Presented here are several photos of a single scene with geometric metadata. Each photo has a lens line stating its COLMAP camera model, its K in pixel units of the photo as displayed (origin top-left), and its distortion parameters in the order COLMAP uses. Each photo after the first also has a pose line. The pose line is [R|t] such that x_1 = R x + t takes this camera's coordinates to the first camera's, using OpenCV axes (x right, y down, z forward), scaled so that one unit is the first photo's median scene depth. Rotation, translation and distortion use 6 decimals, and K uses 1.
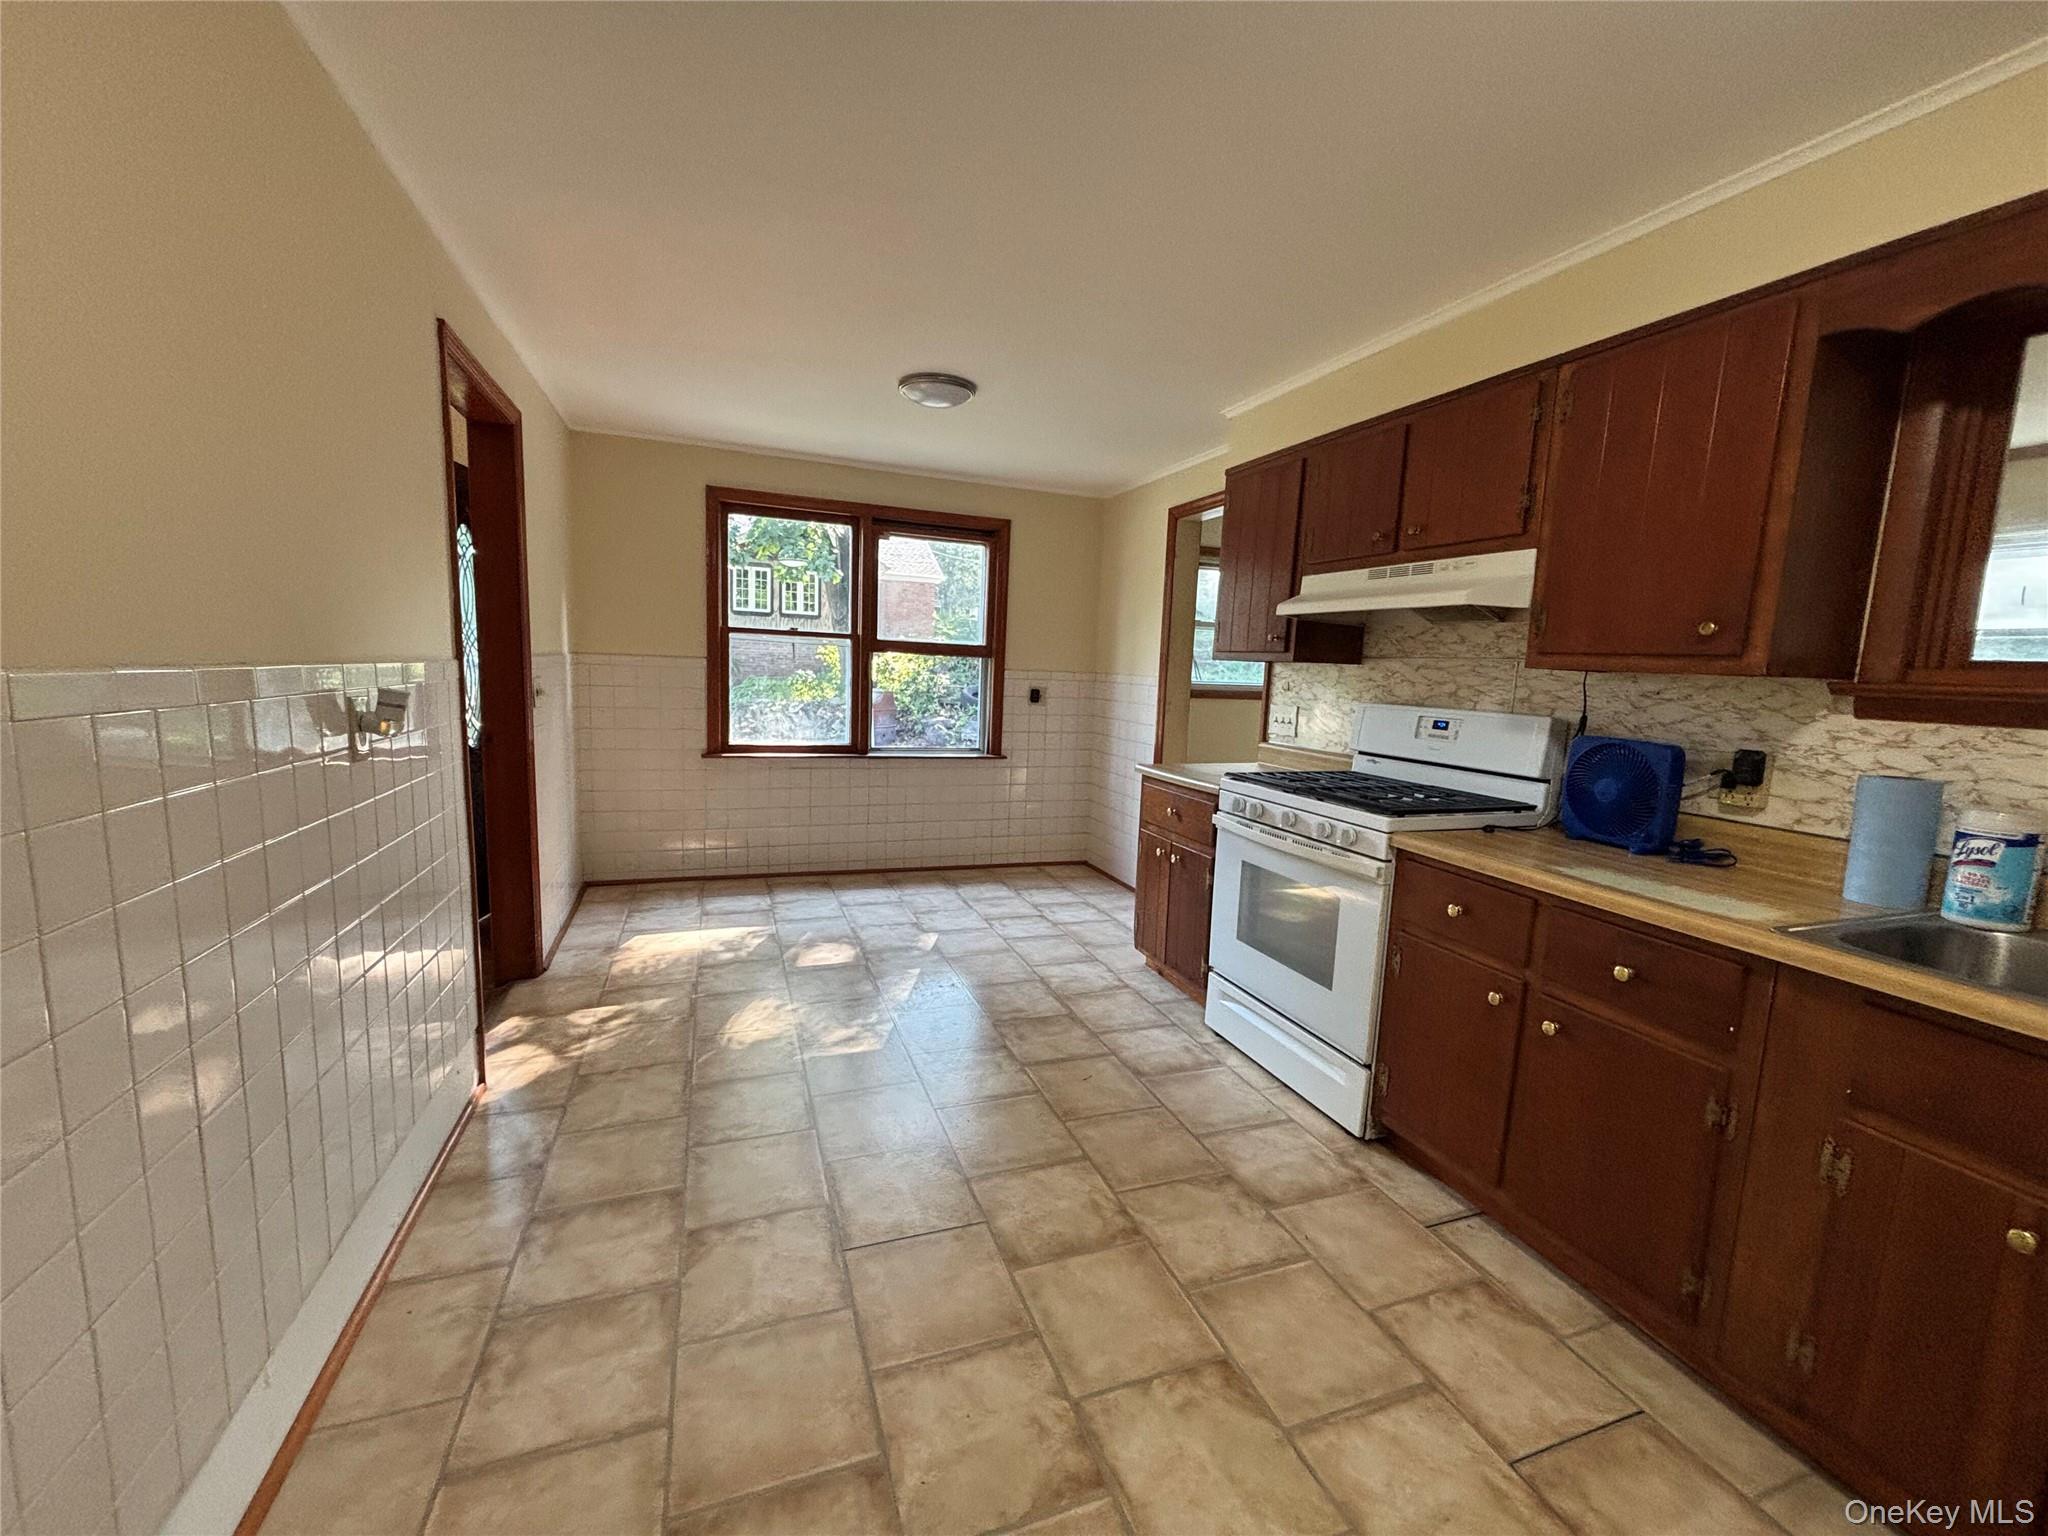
lens RADIAL K [[814.6, 0, 1017.2], [0, 814.6, 775.7], [0, 0, 1]] dist [-0.000779, -0.000316]
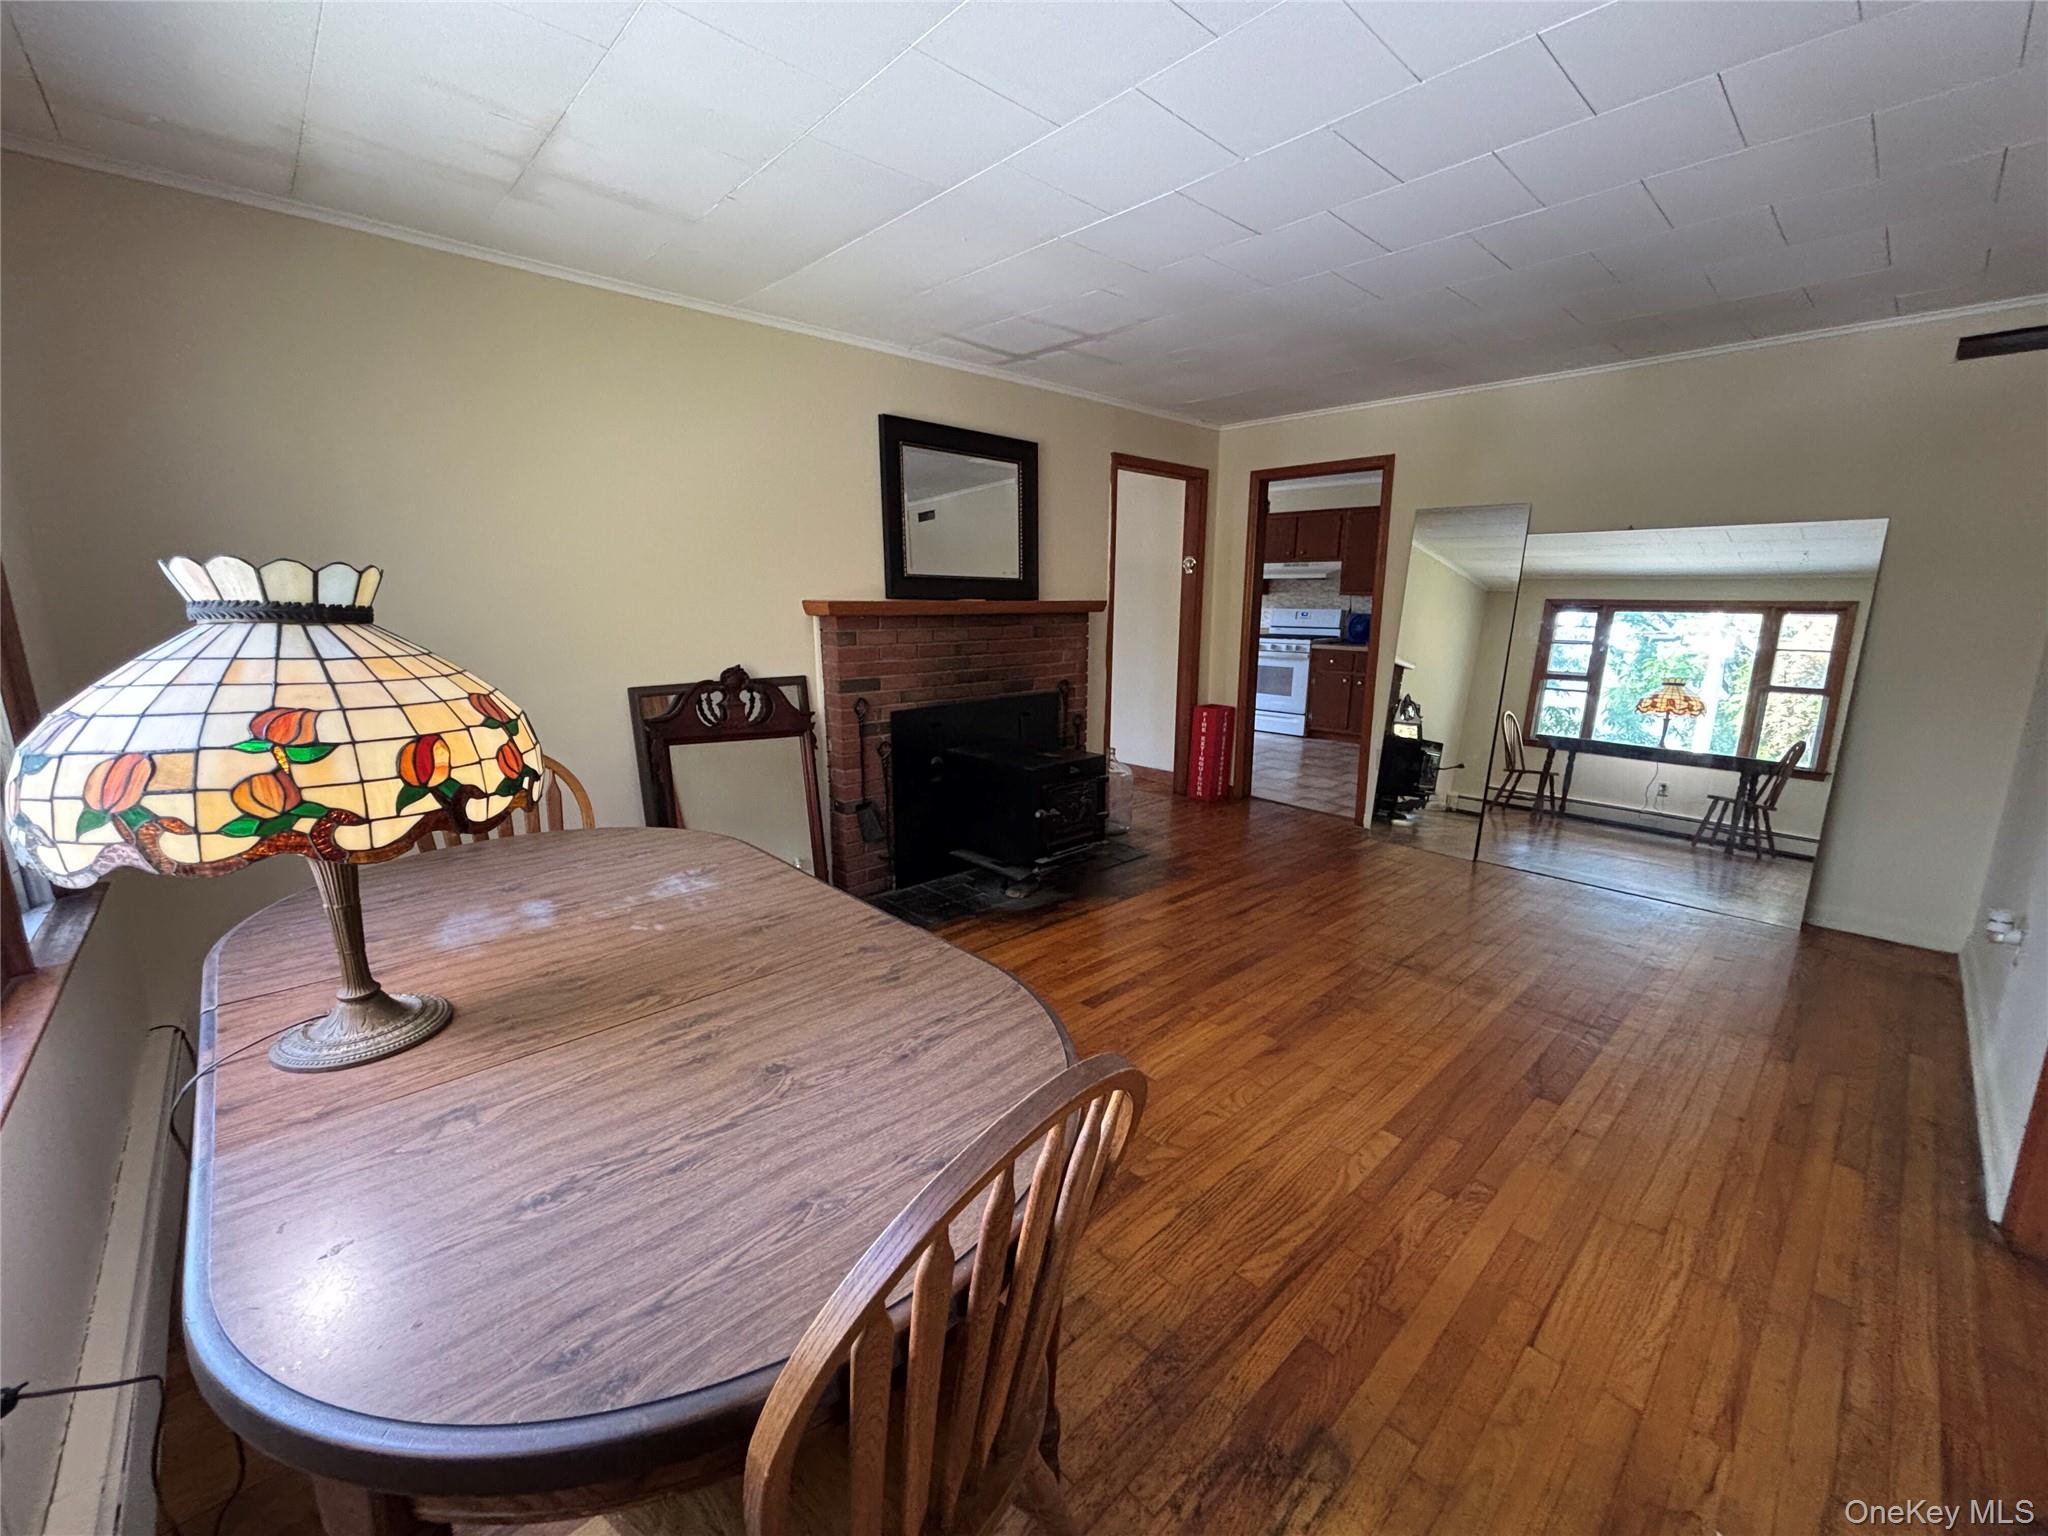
lens RADIAL K [[822.8, 0, 1028.6], [0, 822.8, 771.6], [0, 0, 1]] dist [0.002547, 0.000343]
pose [[0.921698, -0.116942, 0.369861, -1.950760], [0.083194, 0.990882, 0.105975, 0.129741], [-0.378882, -0.066907, 0.923023, -1.775402]]
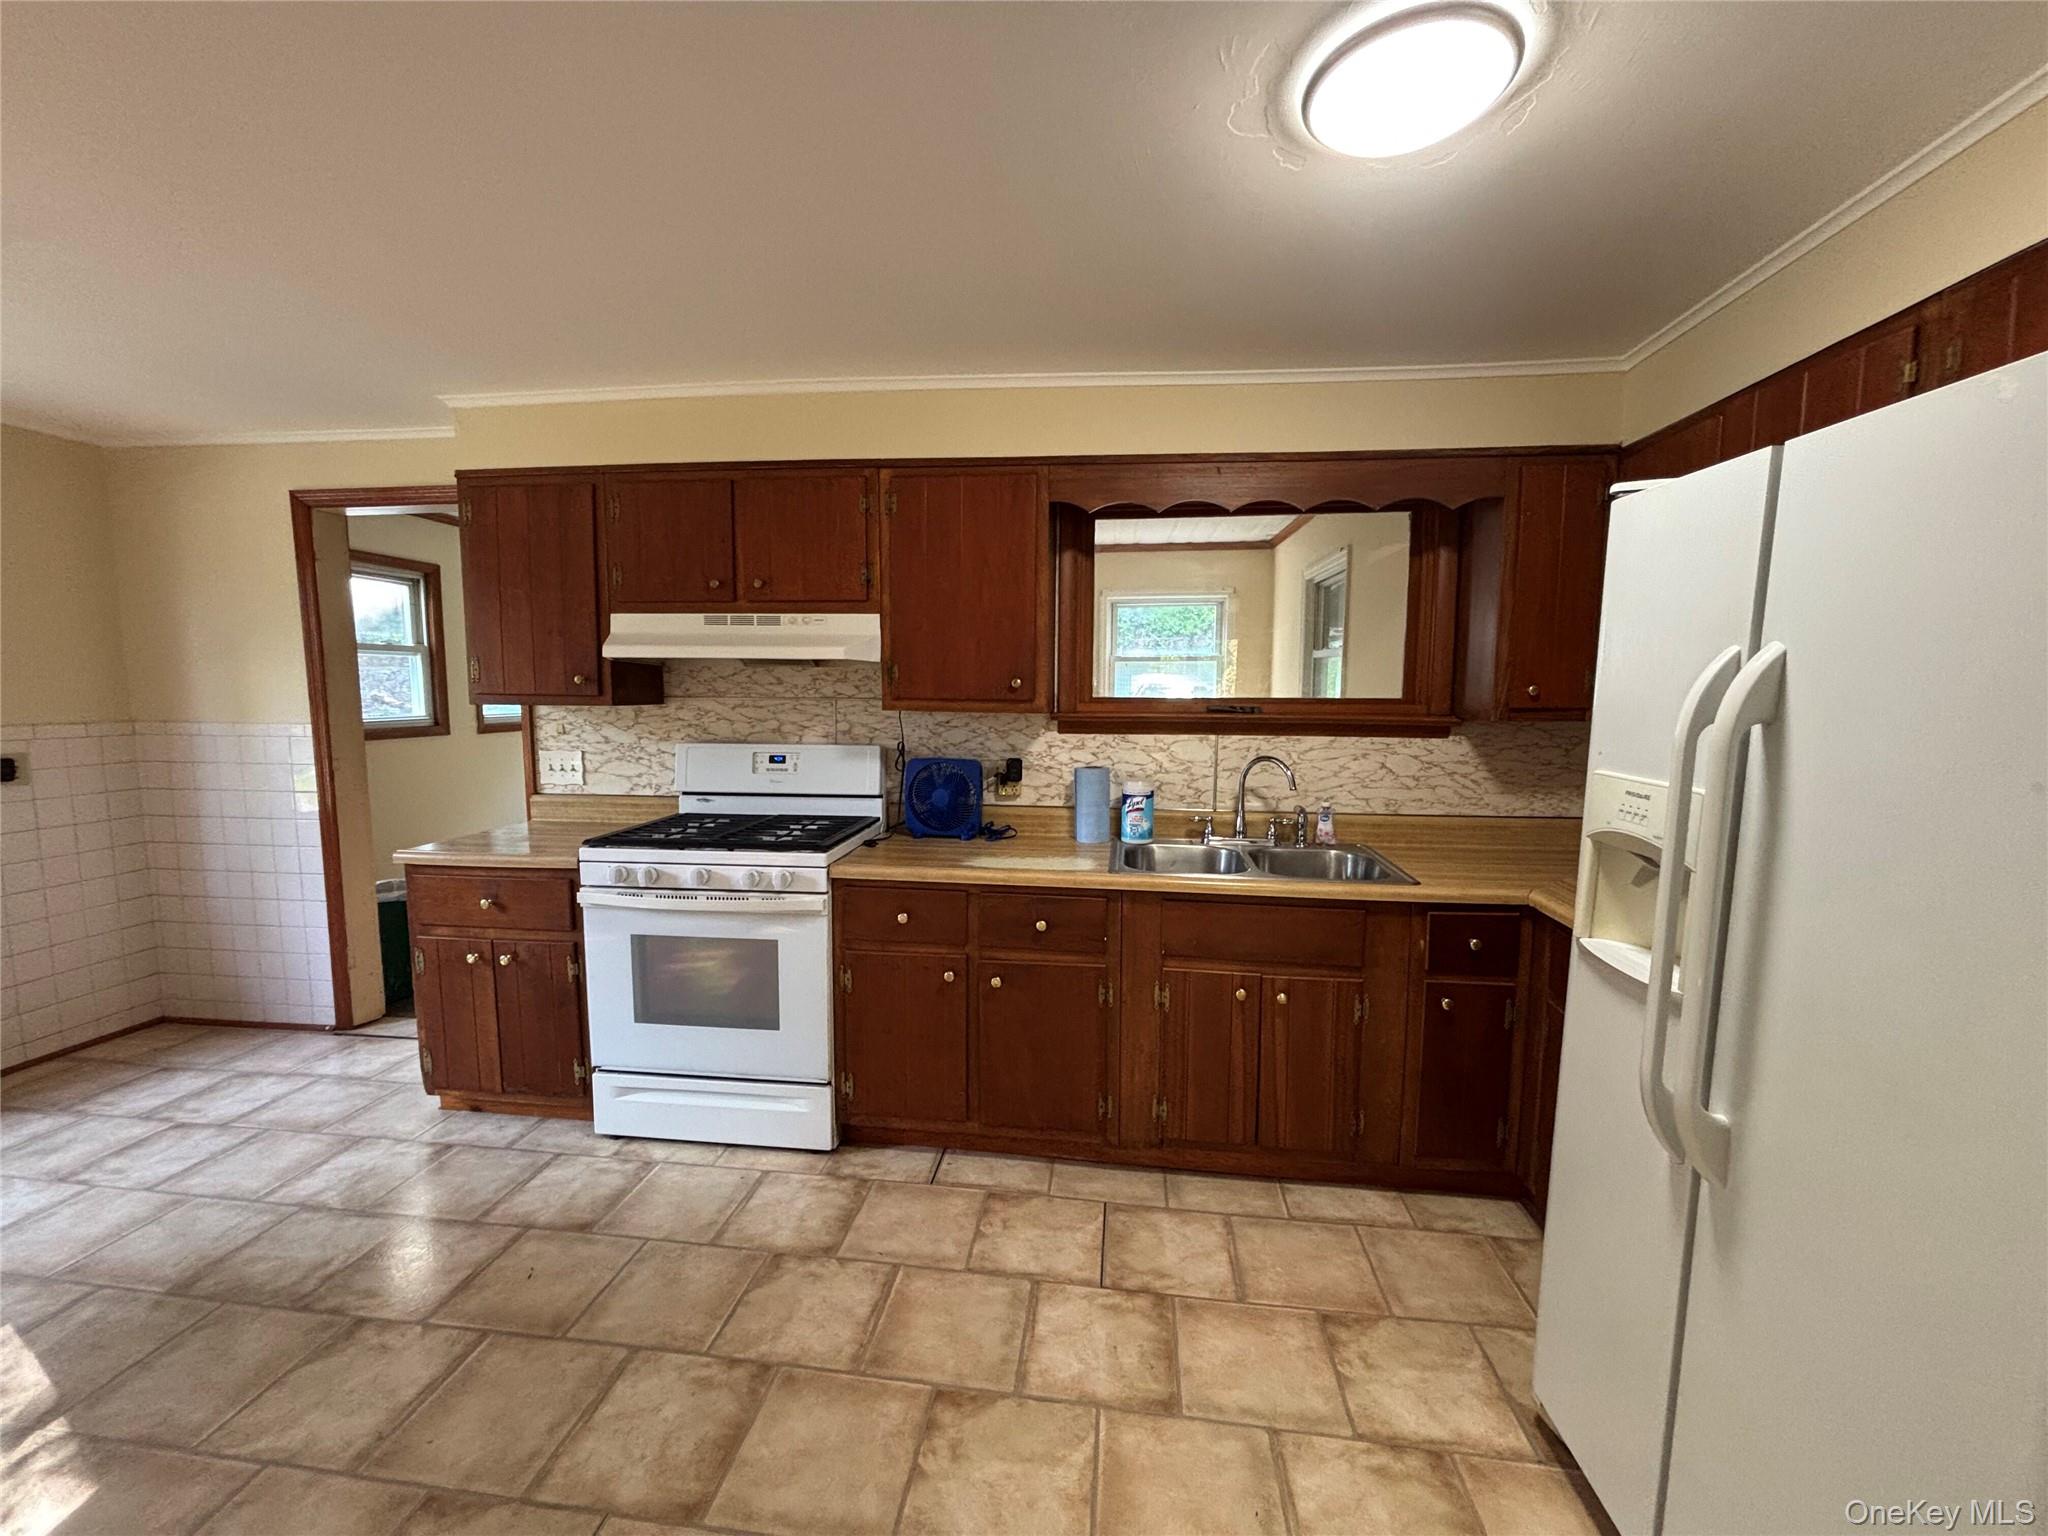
lens RADIAL K [[822.8, 0, 1028.6], [0, 822.8, 771.6], [0, 0, 1]] dist [0.002547, 0.000343]
pose [[0.460384, -0.128110, 0.878427, -0.355020], [0.136687, 0.987962, 0.072447, -0.094363], [-0.877133, 0.086716, 0.472353, 0.214861]]
